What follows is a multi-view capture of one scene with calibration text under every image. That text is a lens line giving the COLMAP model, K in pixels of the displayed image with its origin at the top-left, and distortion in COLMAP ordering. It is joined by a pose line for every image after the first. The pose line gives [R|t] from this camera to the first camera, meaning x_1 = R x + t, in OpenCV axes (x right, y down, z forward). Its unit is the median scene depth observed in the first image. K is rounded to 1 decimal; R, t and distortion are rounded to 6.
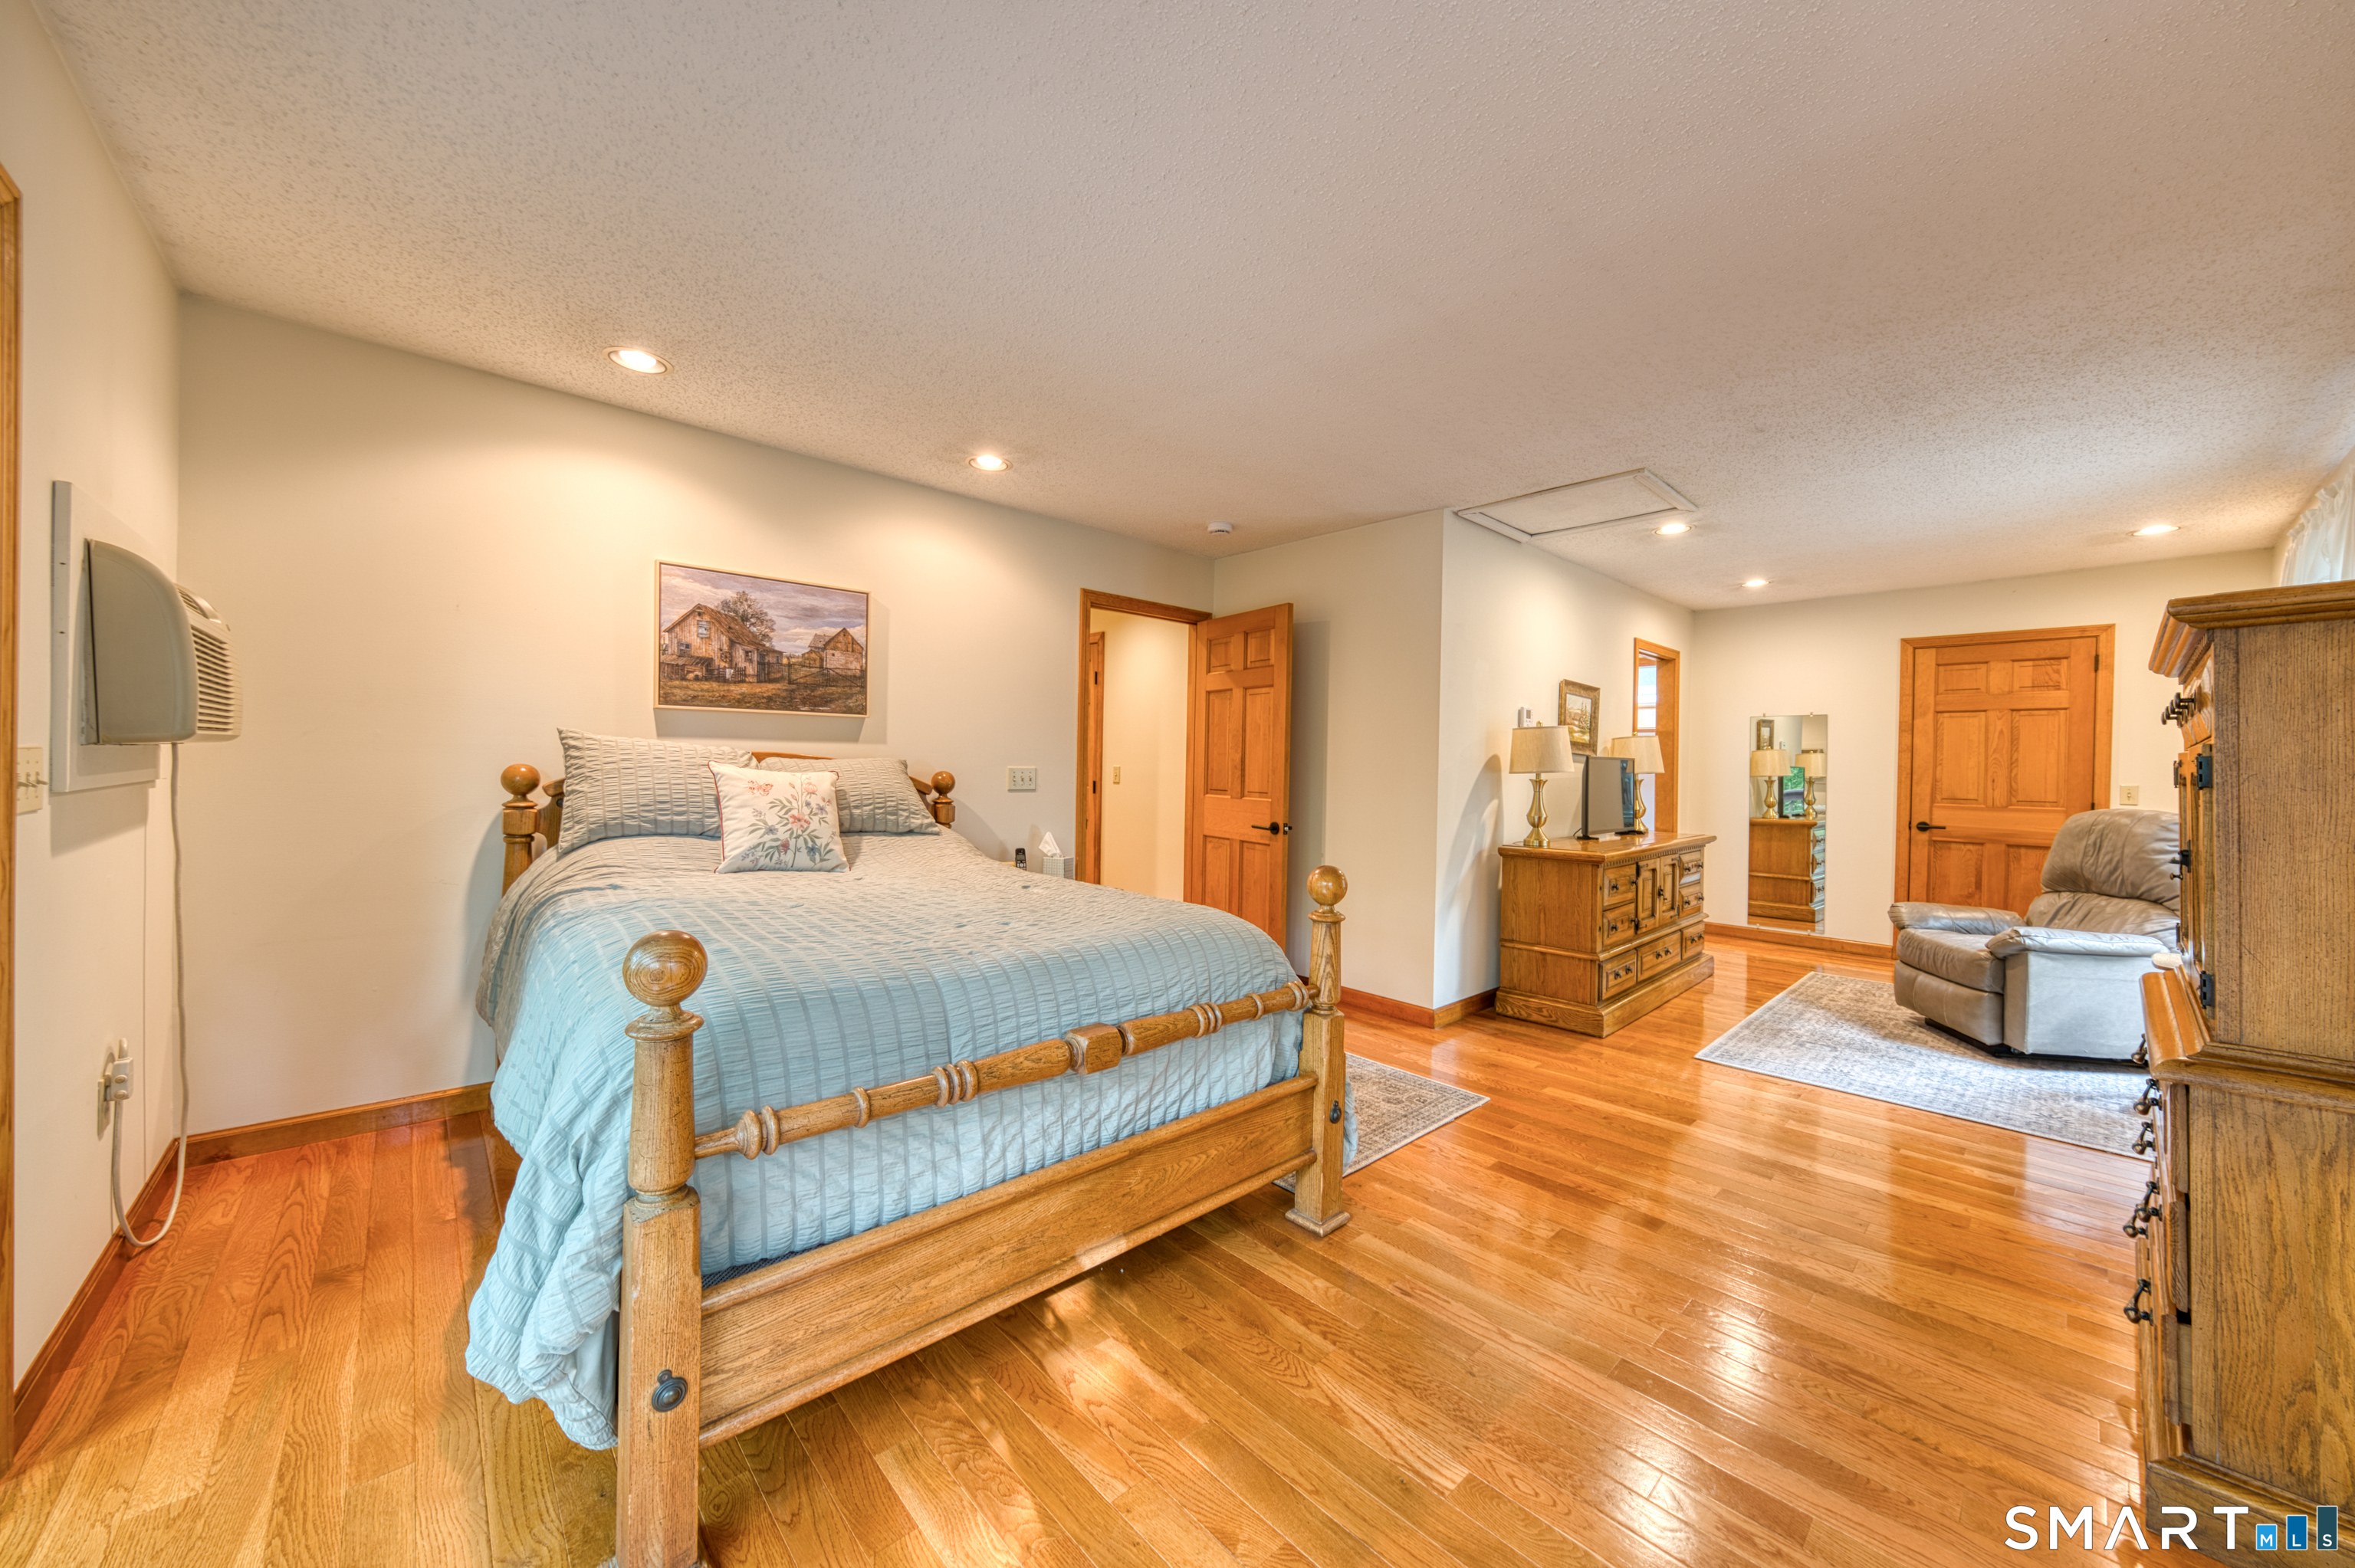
lens RADIAL K [[859.7, 0, 1177.1], [0, 859.7, 770.6], [0, 0, 1]] dist [0.023399, -0.000278]
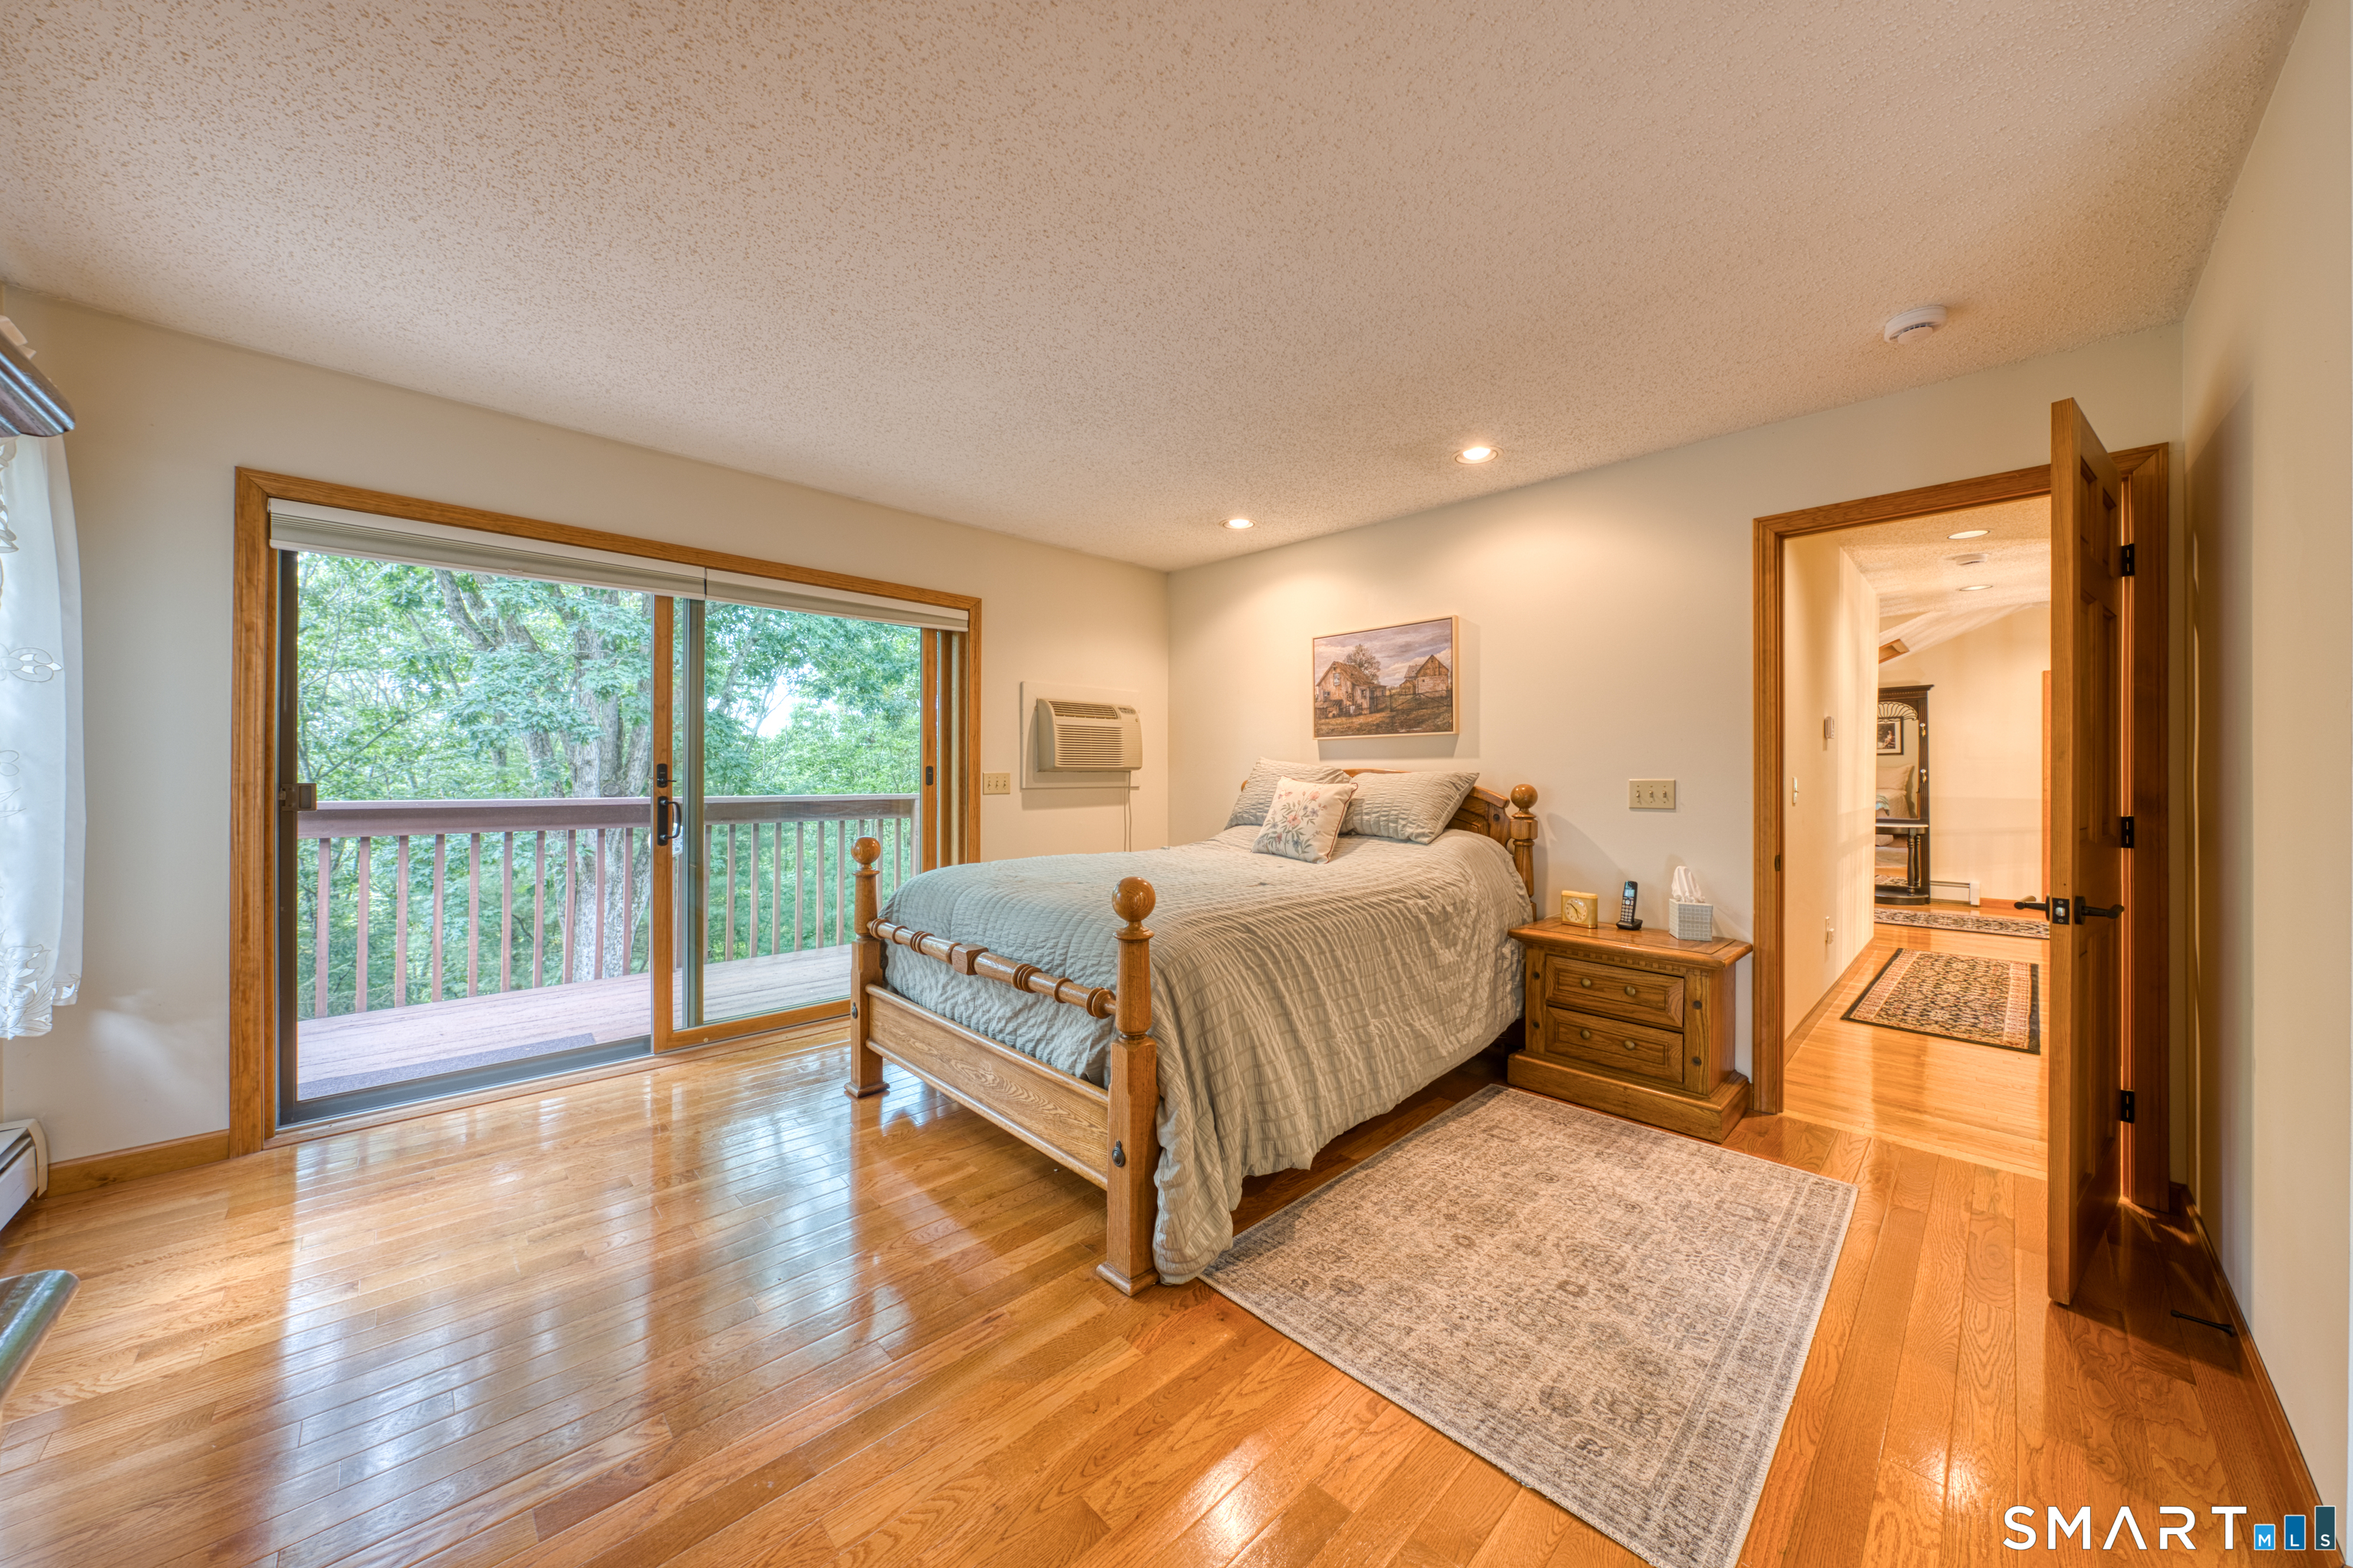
lens RADIAL K [[805.7, 0, 1174.3], [0, 805.7, 780.1], [0, 0, 1]] dist [0.006448, 0.000181]
pose [[0.023377, -0.015528, -0.999606, 0.680623], [-0.014660, 0.999767, -0.015874, 0.017579], [0.999619, 0.015025, 0.023144, 0.693430]]
